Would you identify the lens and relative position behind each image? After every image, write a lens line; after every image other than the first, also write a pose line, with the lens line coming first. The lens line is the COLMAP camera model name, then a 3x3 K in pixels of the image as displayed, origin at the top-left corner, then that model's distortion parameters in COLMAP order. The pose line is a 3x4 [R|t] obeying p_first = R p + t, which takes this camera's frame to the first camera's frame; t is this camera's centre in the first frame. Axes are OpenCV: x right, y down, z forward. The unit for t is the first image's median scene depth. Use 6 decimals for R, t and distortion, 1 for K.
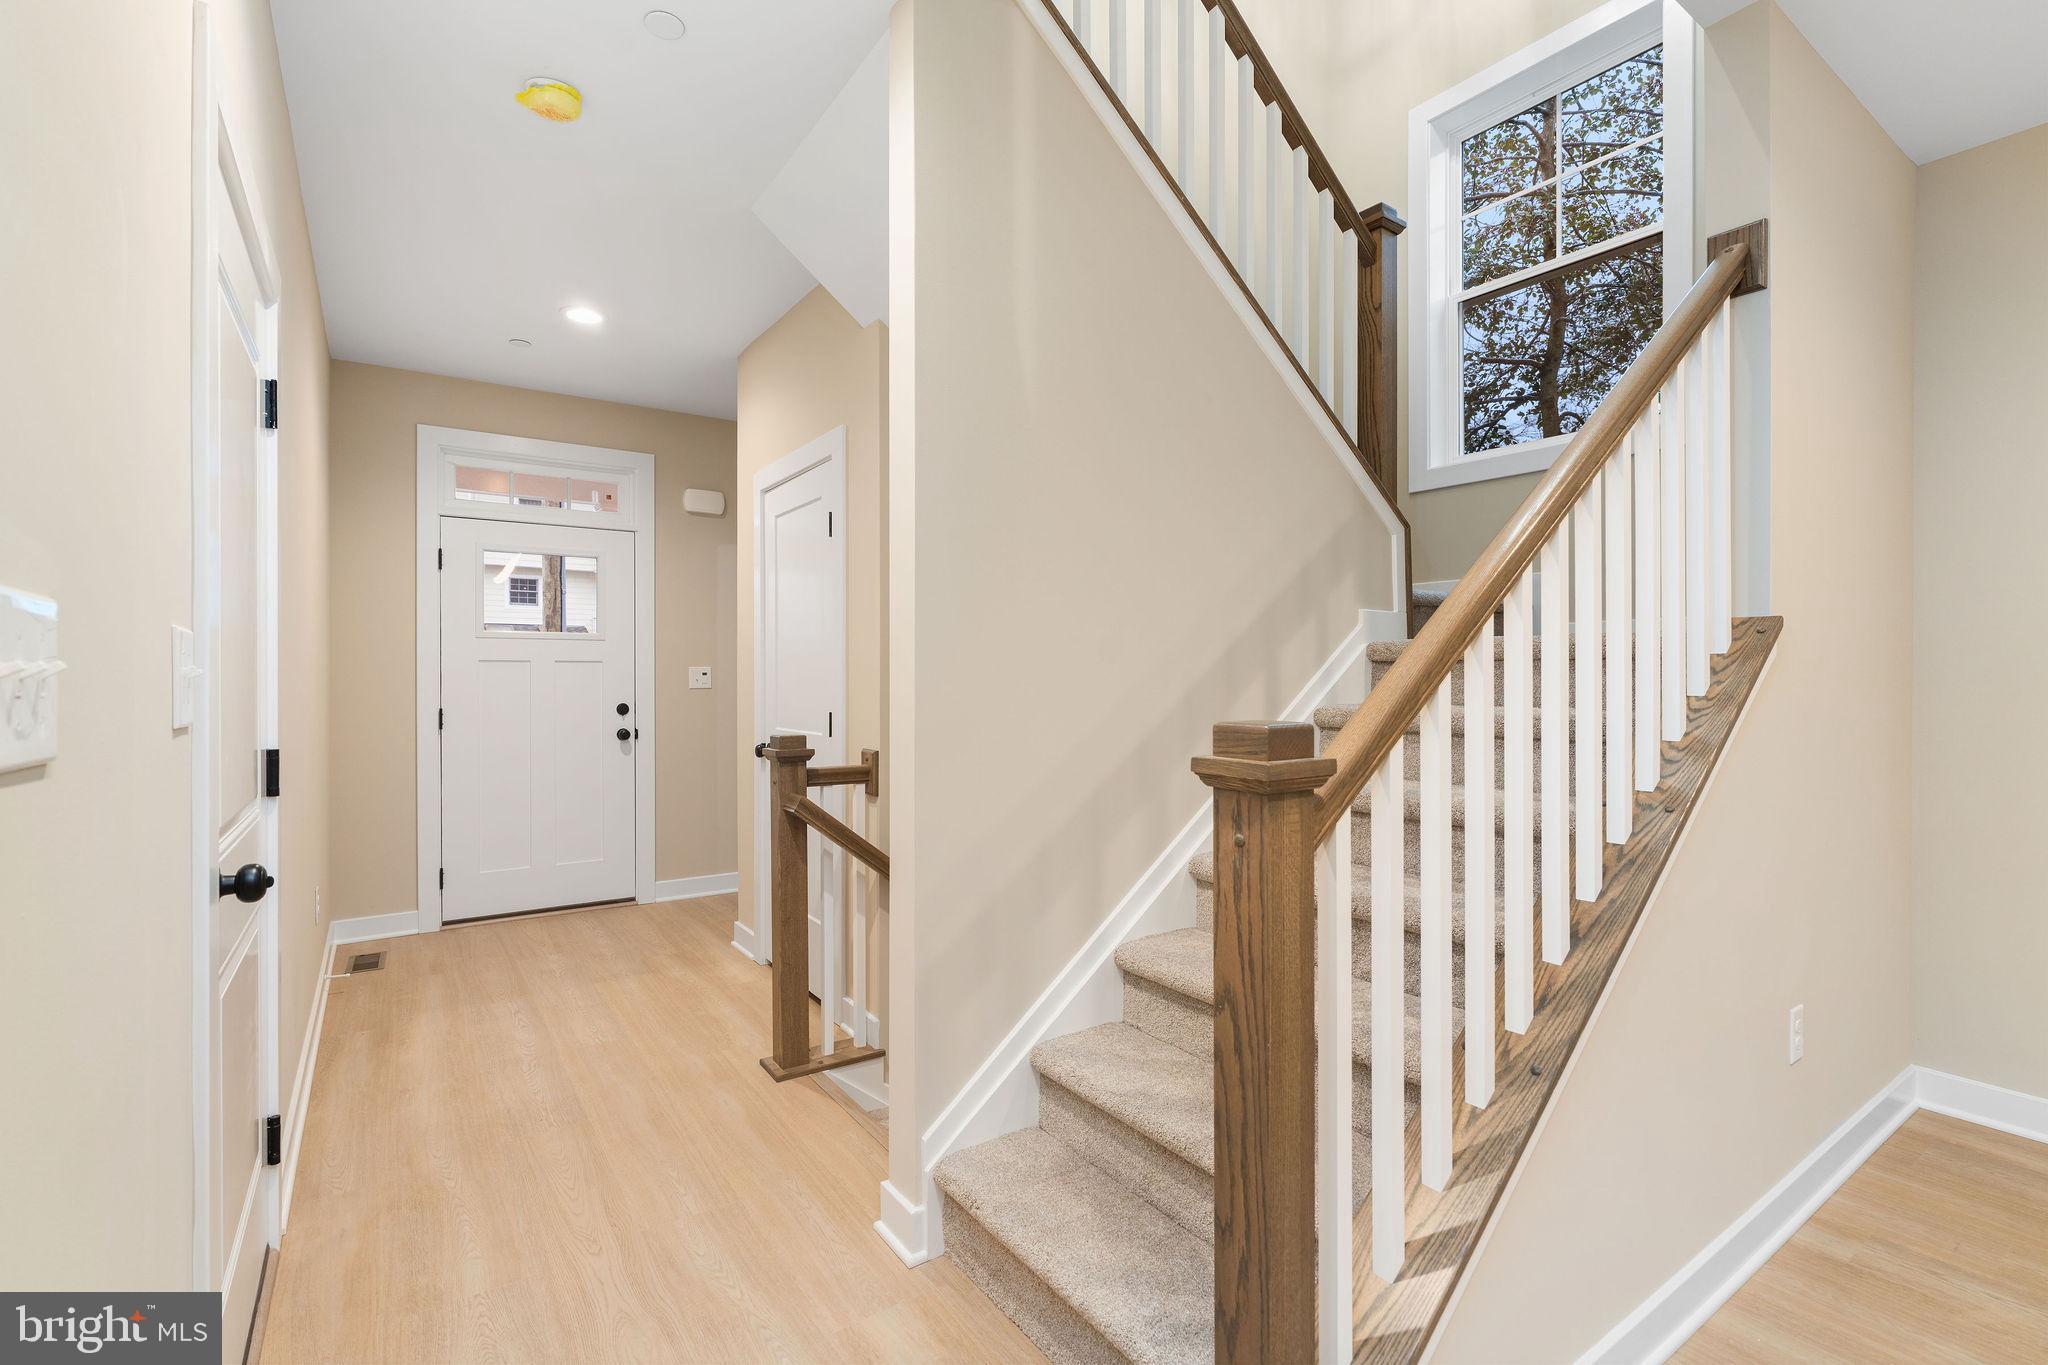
lens RADIAL K [[920.9, 0, 1019.9], [0, 920.9, 680.4], [0, 0, 1]] dist [-0.008461, 0.001721]
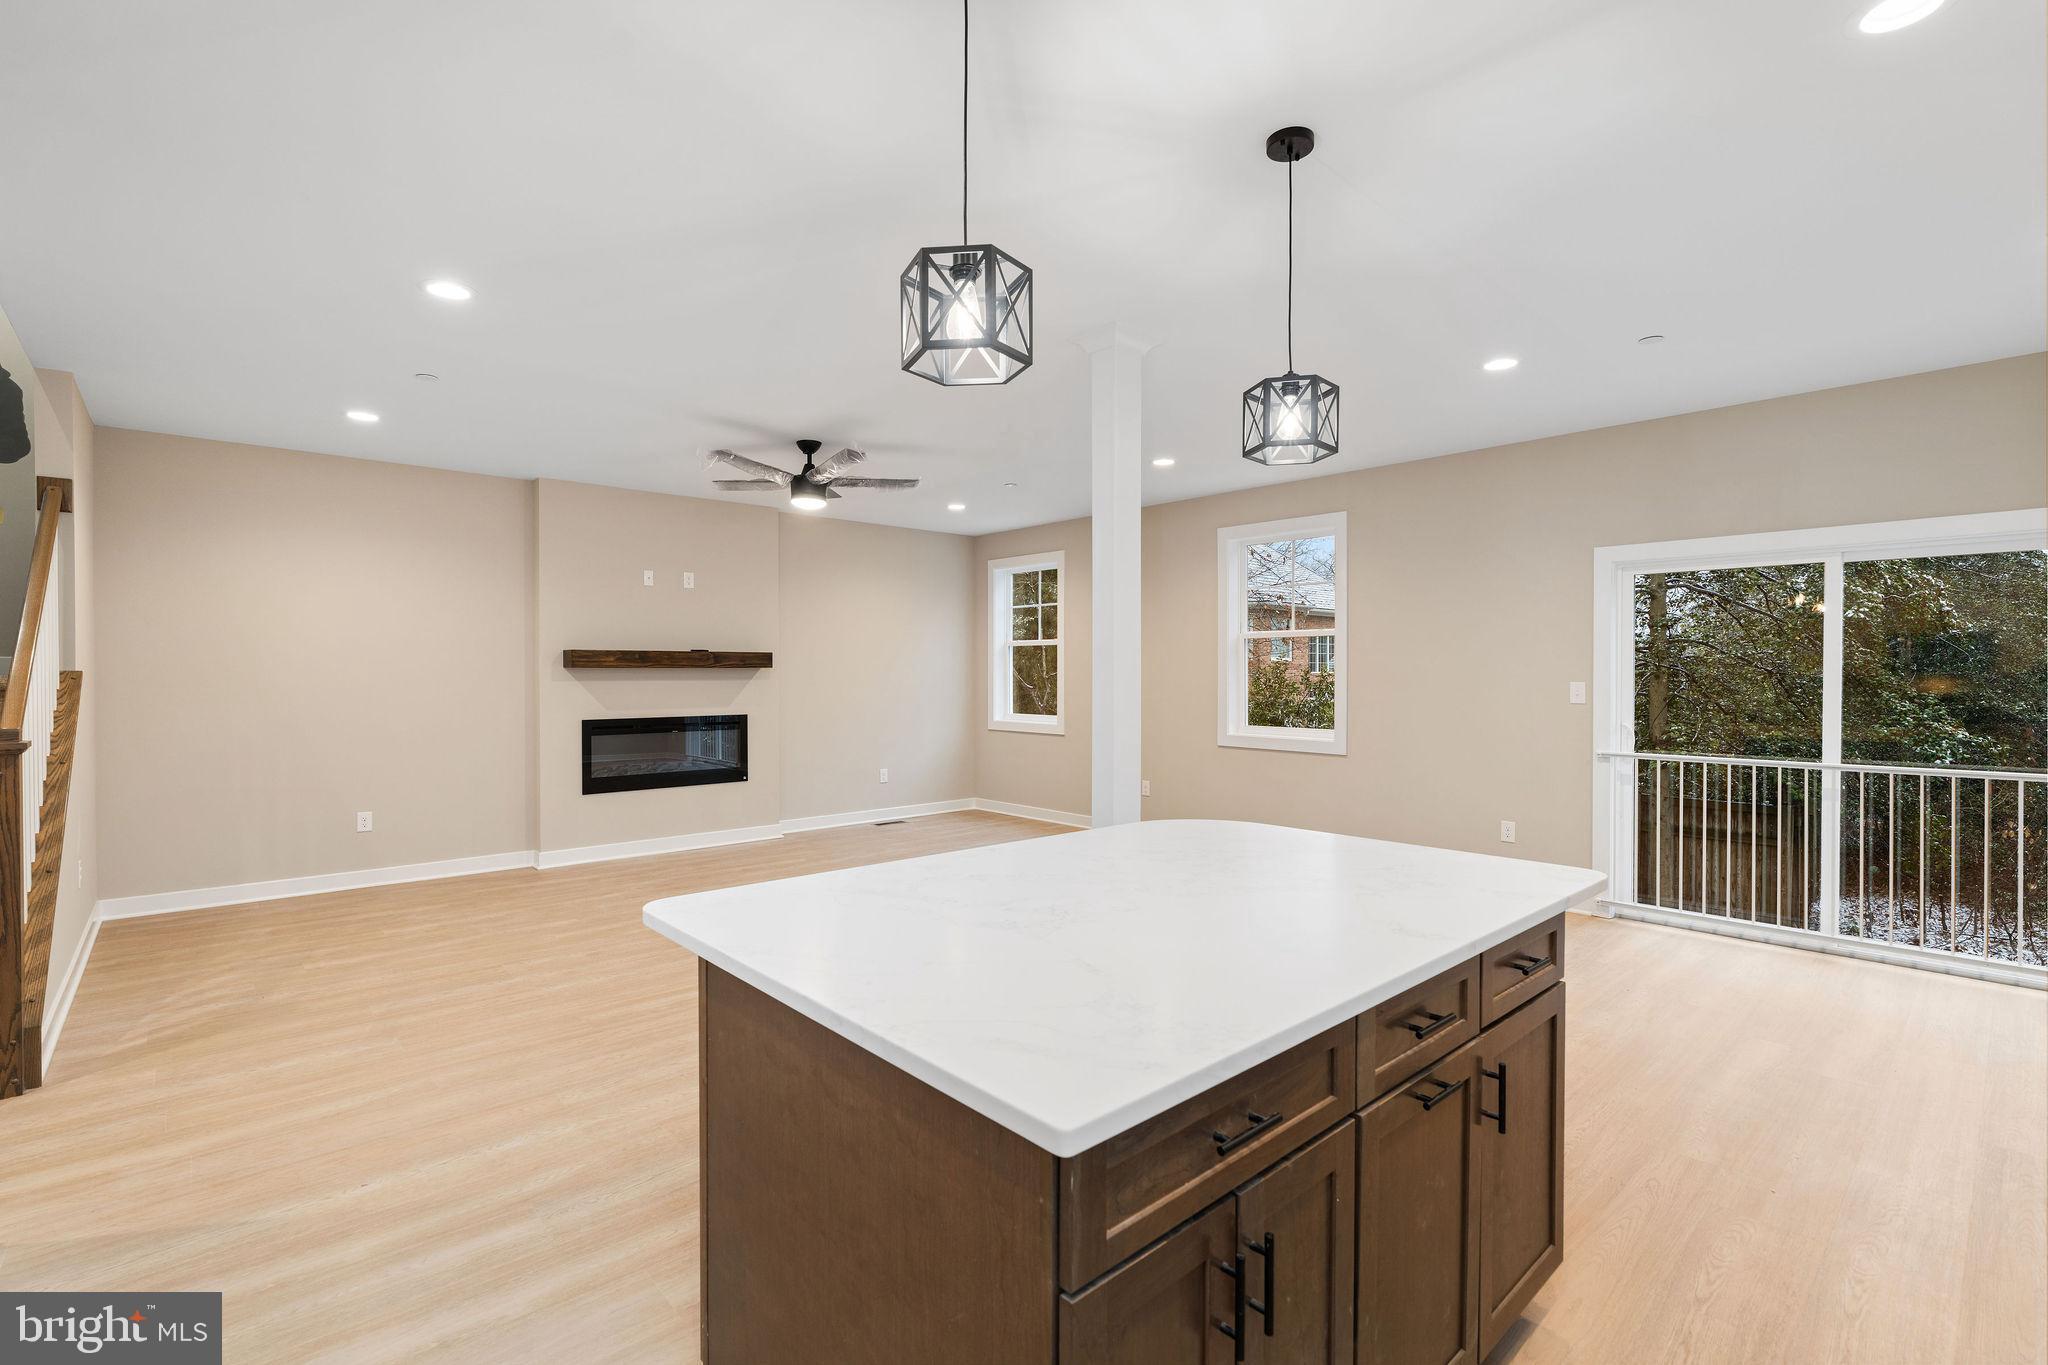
lens RADIAL K [[920.9, 0, 1019.9], [0, 920.9, 680.4], [0, 0, 1]] dist [-0.008461, 0.001721]
pose [[-0.133084, -0.007178, 0.991079, -1.269413], [0.004725, 0.999958, 0.007877, -0.045139], [-0.991094, 0.005731, -0.133044, -0.708661]]
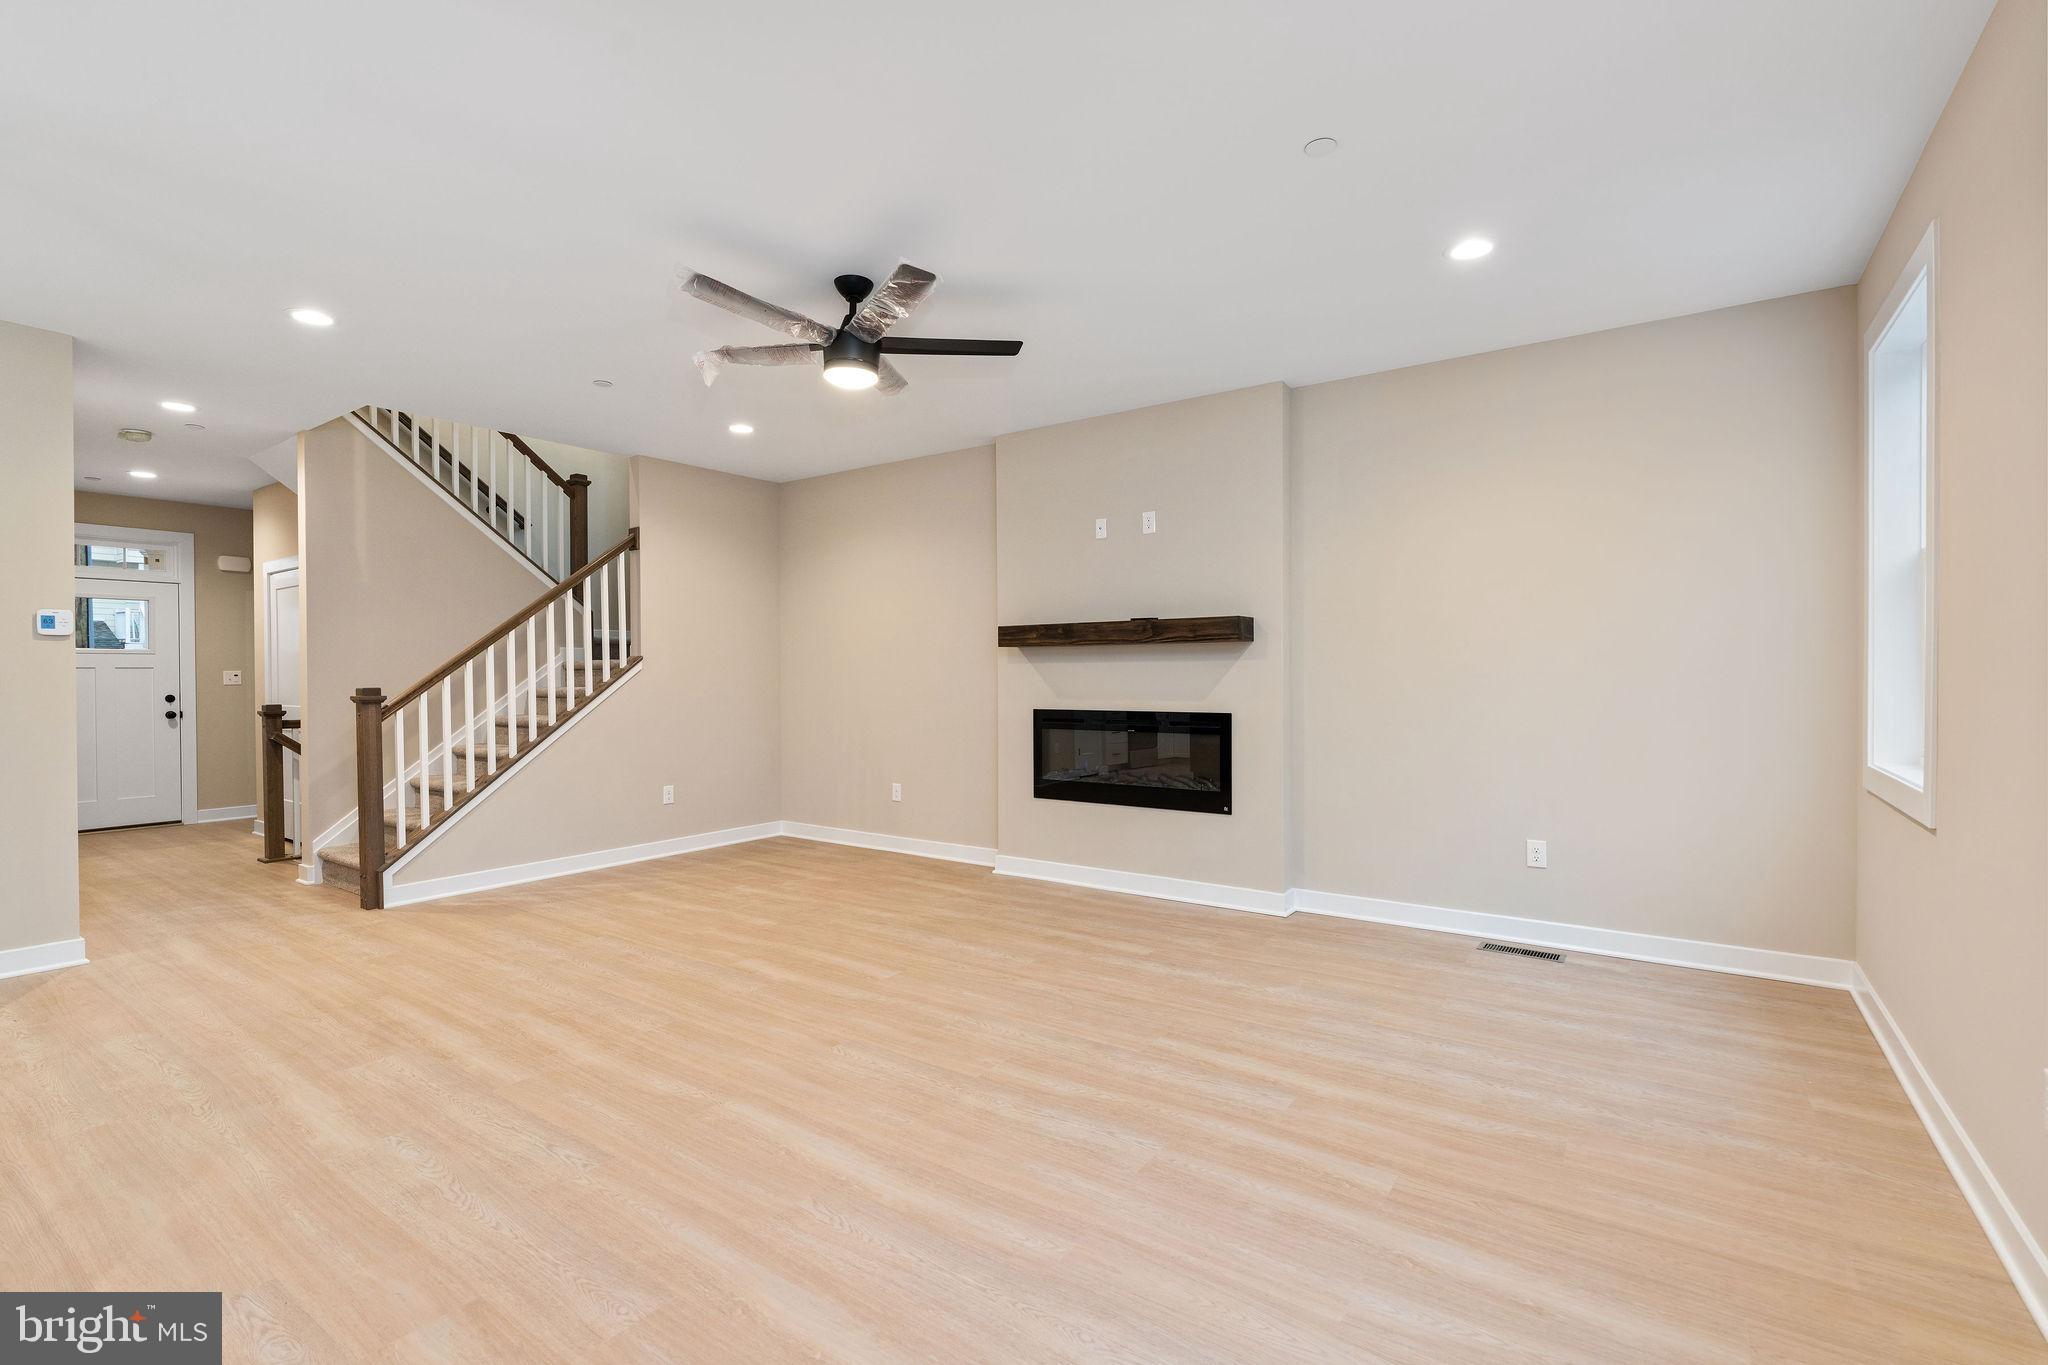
lens RADIAL K [[920.9, 0, 1019.9], [0, 920.9, 680.4], [0, 0, 1]] dist [-0.008461, 0.001721]
pose [[0.938804, -0.006862, 0.344384, 0.790472], [0.006013, 0.999976, 0.003534, 0.007822], [-0.344400, -0.001247, 0.938822, -1.950189]]
